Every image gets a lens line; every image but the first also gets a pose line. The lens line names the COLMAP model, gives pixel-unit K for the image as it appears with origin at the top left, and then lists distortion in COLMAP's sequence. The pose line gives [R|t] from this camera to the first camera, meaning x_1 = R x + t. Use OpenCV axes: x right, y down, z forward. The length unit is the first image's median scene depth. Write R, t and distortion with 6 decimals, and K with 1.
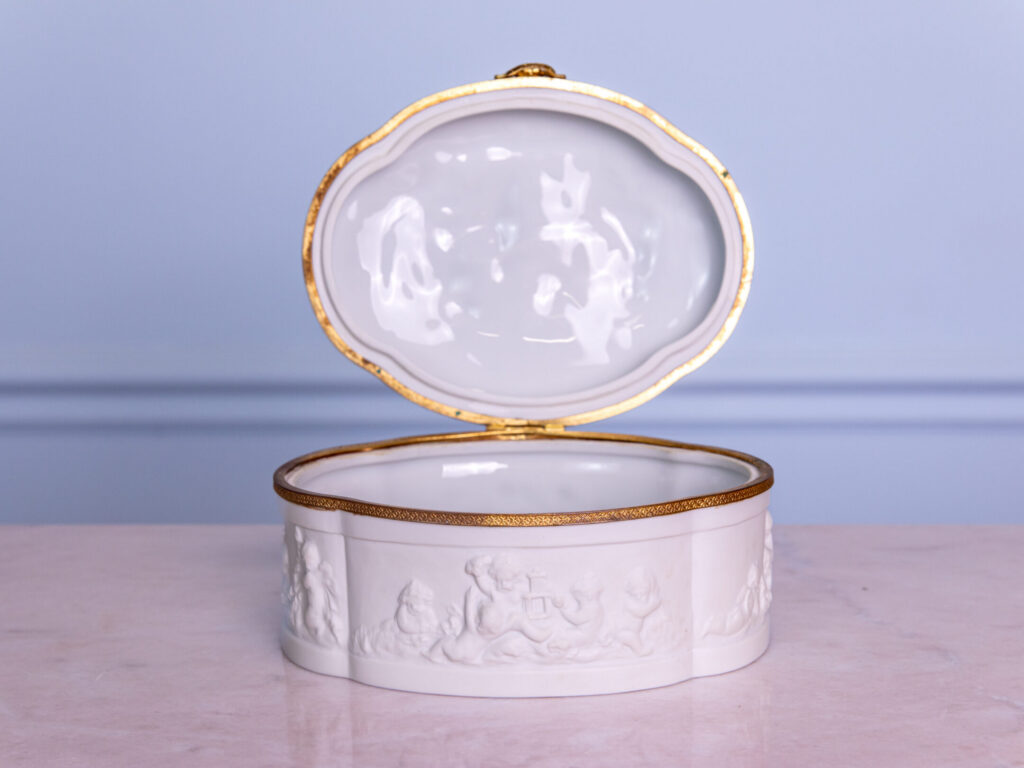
lens RADIAL K [[2025.8, 0, 512.0], [0, 2025.8, 384.0], [0, 0, 1]] dist [-0.006113, 0.037555]
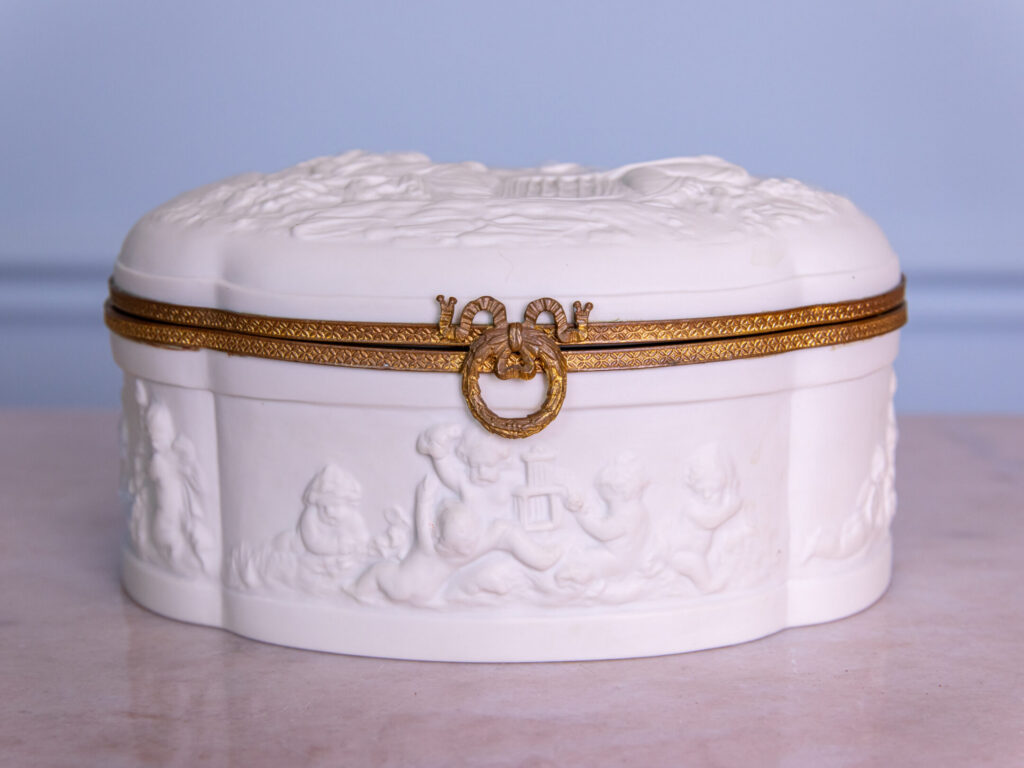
lens RADIAL K [[2025.8, 0, 512.0], [0, 2025.8, 384.0], [0, 0, 1]] dist [-0.006113, 0.037555]
pose [[0.999323, 0.005850, 0.036315, -0.016550], [-0.007247, 0.999234, 0.038467, 0.049570], [-0.036062, -0.038704, 0.998600, 0.404550]]
